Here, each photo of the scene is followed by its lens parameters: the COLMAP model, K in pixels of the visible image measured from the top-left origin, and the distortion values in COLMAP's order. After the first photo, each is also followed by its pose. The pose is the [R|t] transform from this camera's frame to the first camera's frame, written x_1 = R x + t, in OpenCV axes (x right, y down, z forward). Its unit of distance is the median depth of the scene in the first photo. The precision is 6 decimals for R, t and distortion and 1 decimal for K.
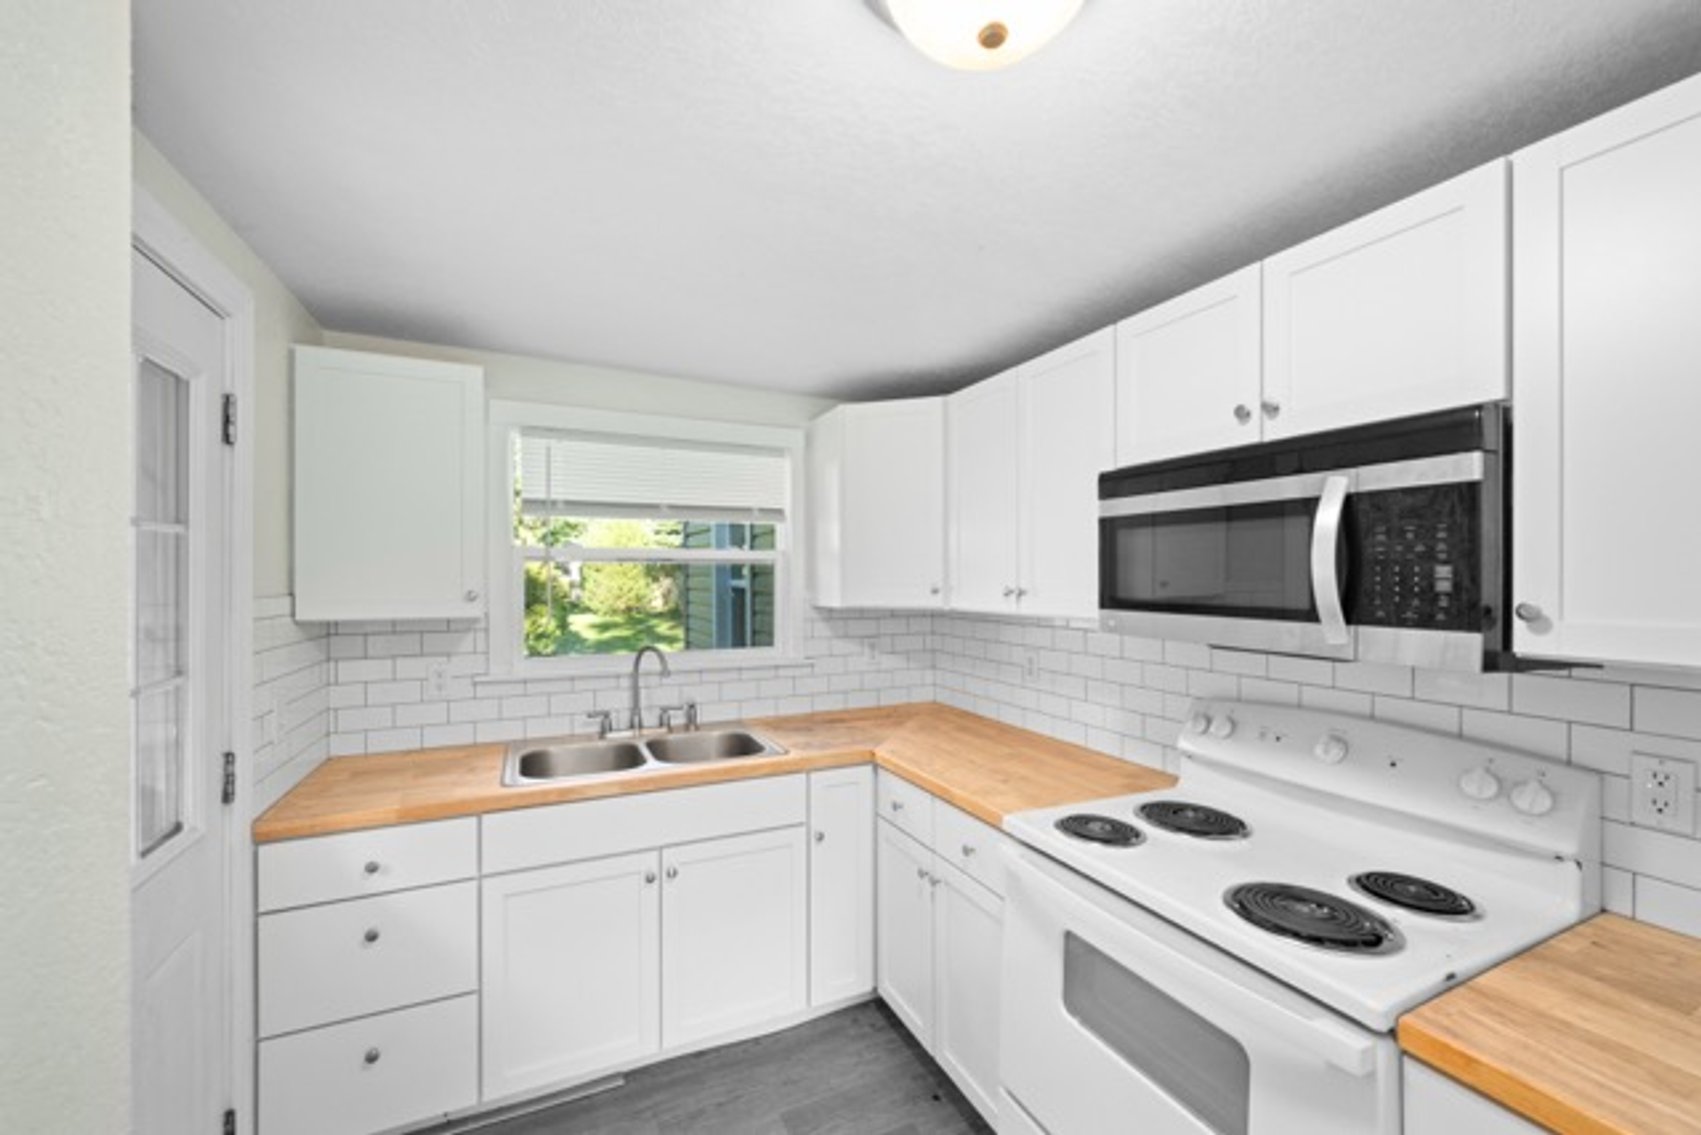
lens RADIAL K [[676.2, 0, 844.7], [0, 676.2, 576.6], [0, 0, 1]] dist [-0.001725, 0.000574]
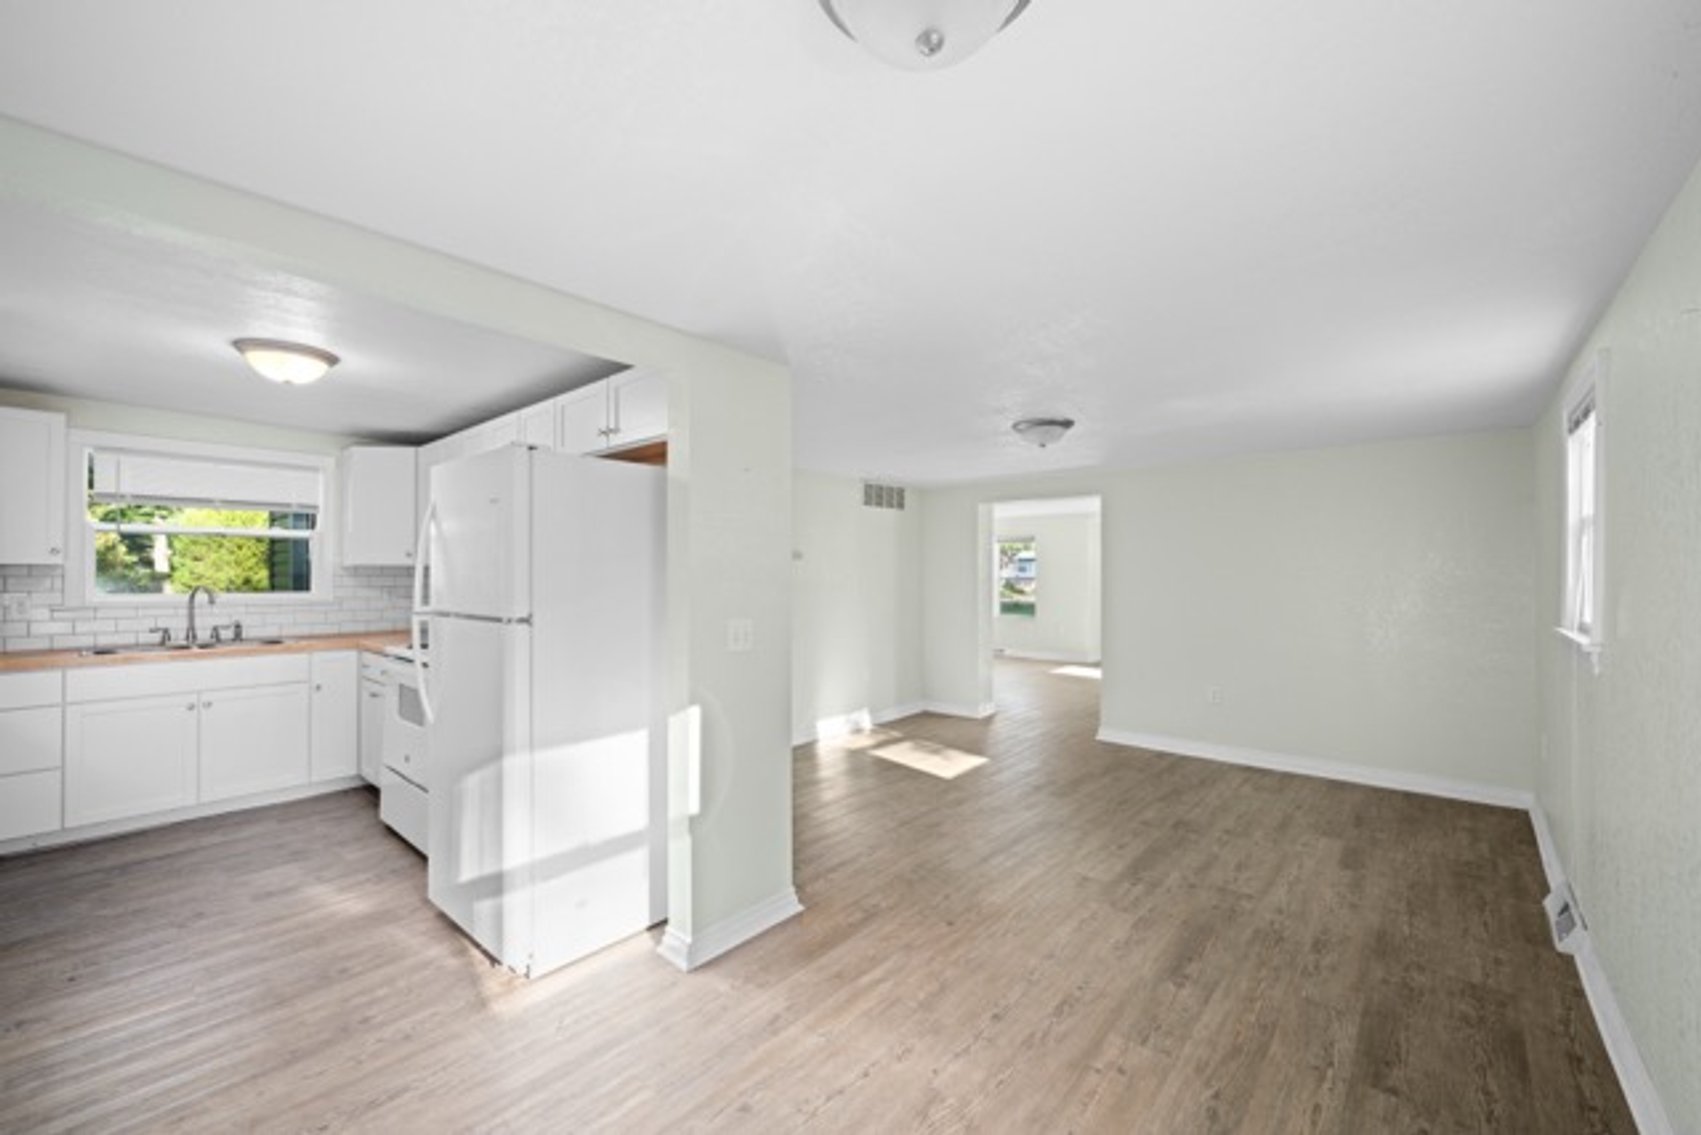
lens RADIAL K [[676.2, 0, 850.9], [0, 676.2, 568.7], [0, 0, 1]] dist [-0.001725, 0.000574]
pose [[0.915370, 0.005887, 0.402571, 0.497961], [-0.003717, 0.999974, -0.006171, 0.065023], [-0.402597, 0.004153, 0.915368, -1.140102]]
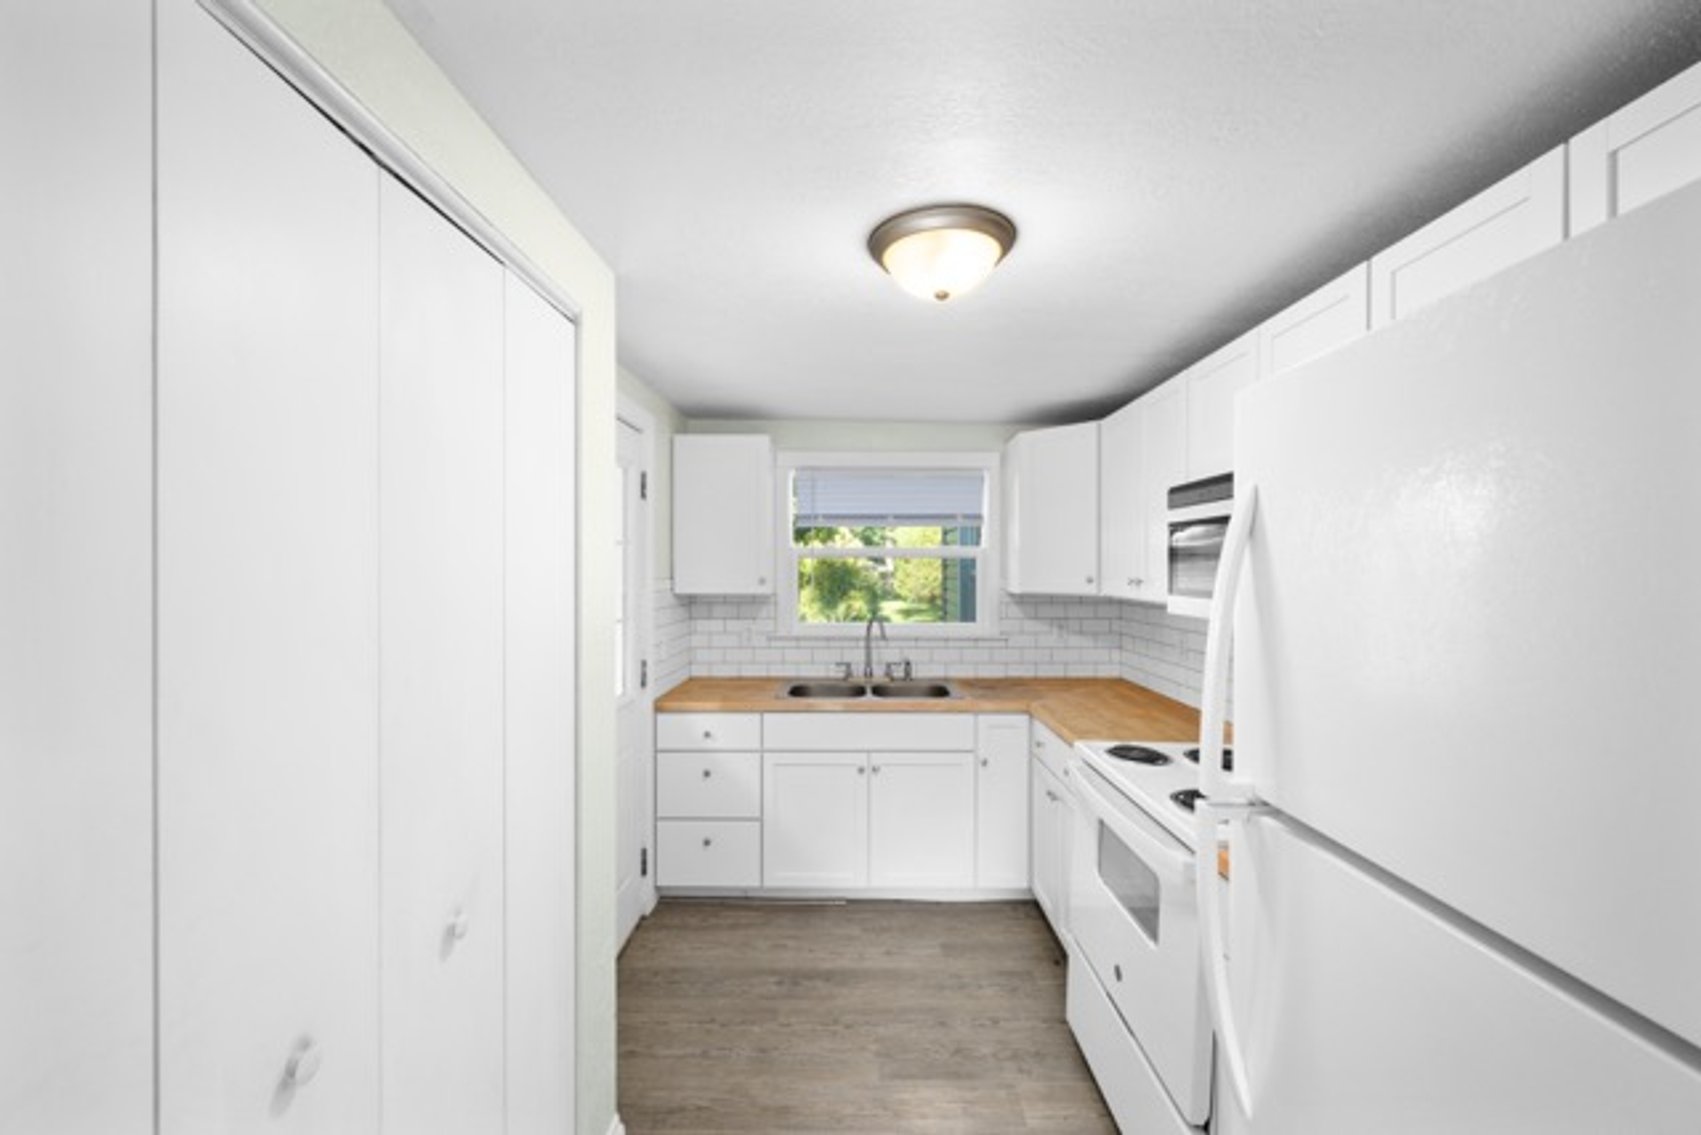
lens RADIAL K [[676.2, 0, 850.8], [0, 676.2, 568.6], [0, 0, 1]] dist [-0.001725, 0.000574]
pose [[0.902737, 0.001774, -0.430189, 0.277167], [-0.000841, 0.999997, 0.002357, -0.002823], [0.430191, -0.001766, 0.902736, -0.299918]]
